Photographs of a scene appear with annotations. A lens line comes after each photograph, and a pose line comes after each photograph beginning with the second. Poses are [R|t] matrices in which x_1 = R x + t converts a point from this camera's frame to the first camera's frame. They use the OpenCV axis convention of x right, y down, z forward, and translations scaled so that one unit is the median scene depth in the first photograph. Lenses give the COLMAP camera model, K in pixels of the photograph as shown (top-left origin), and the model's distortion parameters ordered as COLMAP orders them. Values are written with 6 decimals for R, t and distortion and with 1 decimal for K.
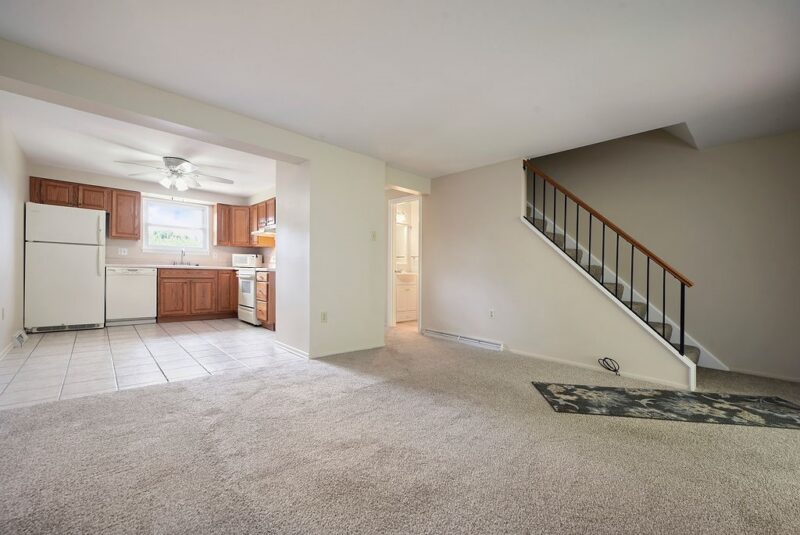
lens RADIAL K [[335.7, 0, 399.8], [0, 335.7, 271.7], [0, 0, 1]] dist [0.000354, 0.000086]
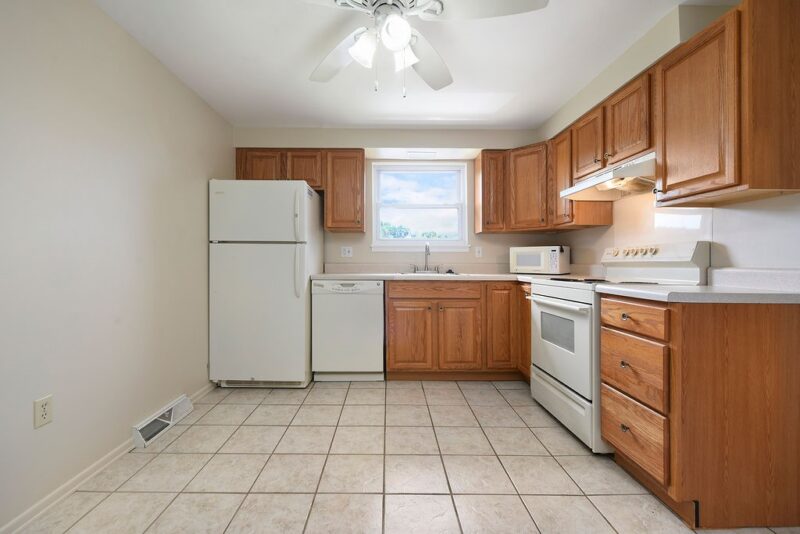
lens RADIAL K [[335.7, 0, 399.8], [0, 335.7, 271.2], [0, 0, 1]] dist [0.000354, 0.000086]
pose [[0.753532, -0.005747, -0.657386, -0.341687], [0.016541, 0.999811, 0.010219, -0.029234], [0.657203, -0.018574, 0.753485, 0.597049]]
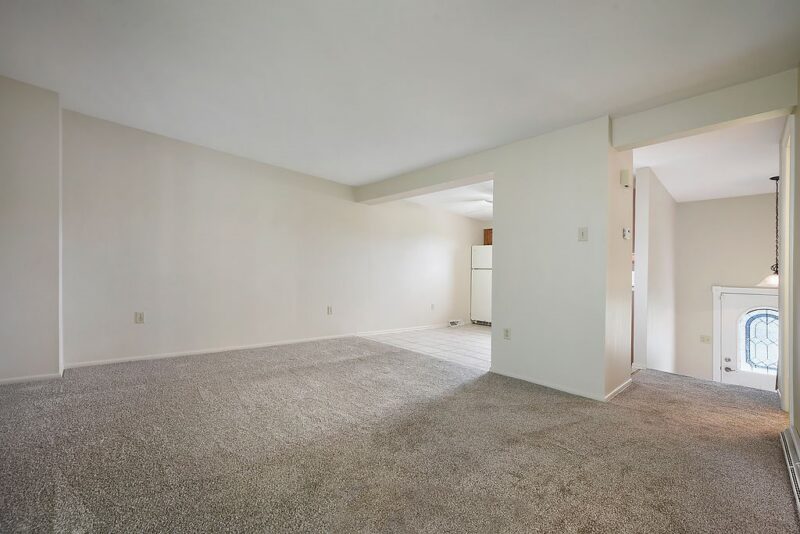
lens RADIAL K [[335.7, 0, 399.8], [0, 335.7, 271.2], [0, 0, 1]] dist [0.000354, 0.000086]
pose [[0.037560, -0.048853, -0.998099, 0.461691], [-0.014446, 0.998673, -0.049425, 0.009344], [0.999190, 0.016275, 0.036805, 0.446440]]
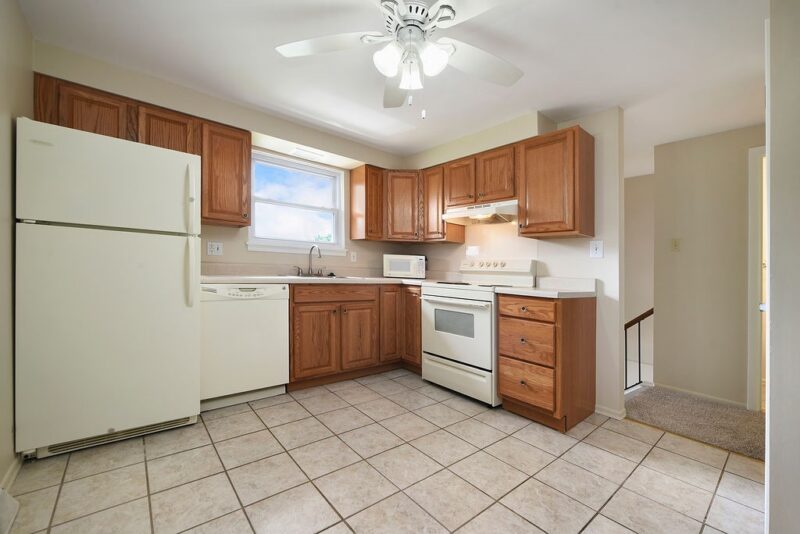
lens RADIAL K [[325.3, 0, 395.0], [0, 325.3, 274.1], [0, 0, 1]] dist [0.001028, -0.000076]
pose [[0.999001, 0.013699, -0.042547, -0.532804], [-0.012952, 0.999758, 0.017785, -0.034303], [0.042780, -0.017216, 0.998936, 0.515996]]
